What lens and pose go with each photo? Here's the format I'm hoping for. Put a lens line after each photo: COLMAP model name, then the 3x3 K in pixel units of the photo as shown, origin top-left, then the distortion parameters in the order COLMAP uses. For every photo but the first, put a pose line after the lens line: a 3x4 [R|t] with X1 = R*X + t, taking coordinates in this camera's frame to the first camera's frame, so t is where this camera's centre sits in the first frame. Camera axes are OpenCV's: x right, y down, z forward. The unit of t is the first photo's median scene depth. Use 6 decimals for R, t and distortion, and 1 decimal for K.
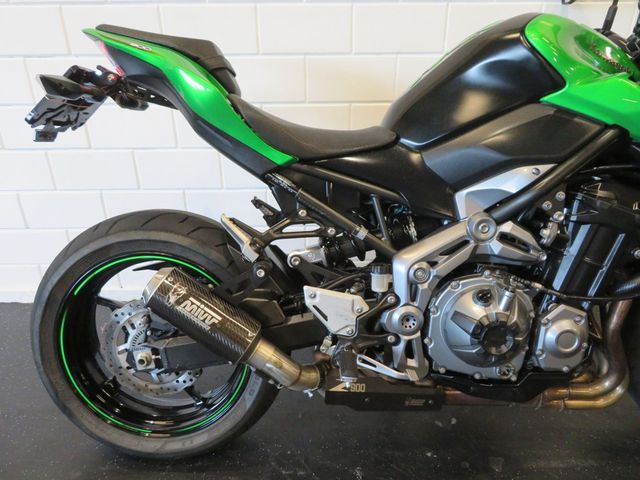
lens RADIAL K [[457.5, 0, 320.0], [0, 457.5, 240.0], [0, 0, 1]] dist [-0.003007, 0.001563]
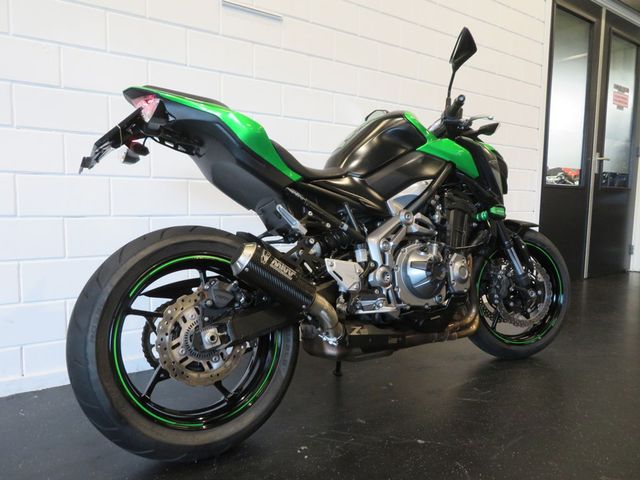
lens RADIAL K [[457.5, 0, 320.0], [0, 457.5, 240.0], [0, 0, 1]] dist [-0.003007, 0.001563]
pose [[0.830459, -0.037895, 0.555789, -0.841841], [0.223511, 0.936525, -0.270117, 0.429282], [-0.510275, 0.348546, 0.786216, -0.143838]]
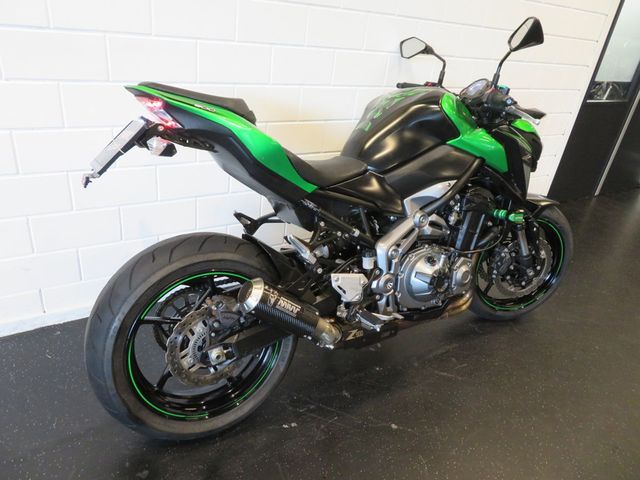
lens RADIAL K [[457.5, 0, 320.0], [0, 457.5, 240.0], [0, 0, 1]] dist [-0.003007, 0.001563]
pose [[0.847758, -0.146899, 0.509634, -0.787670], [0.109430, 0.988650, 0.102939, -0.159459], [-0.518971, -0.031498, 0.854211, -0.220635]]
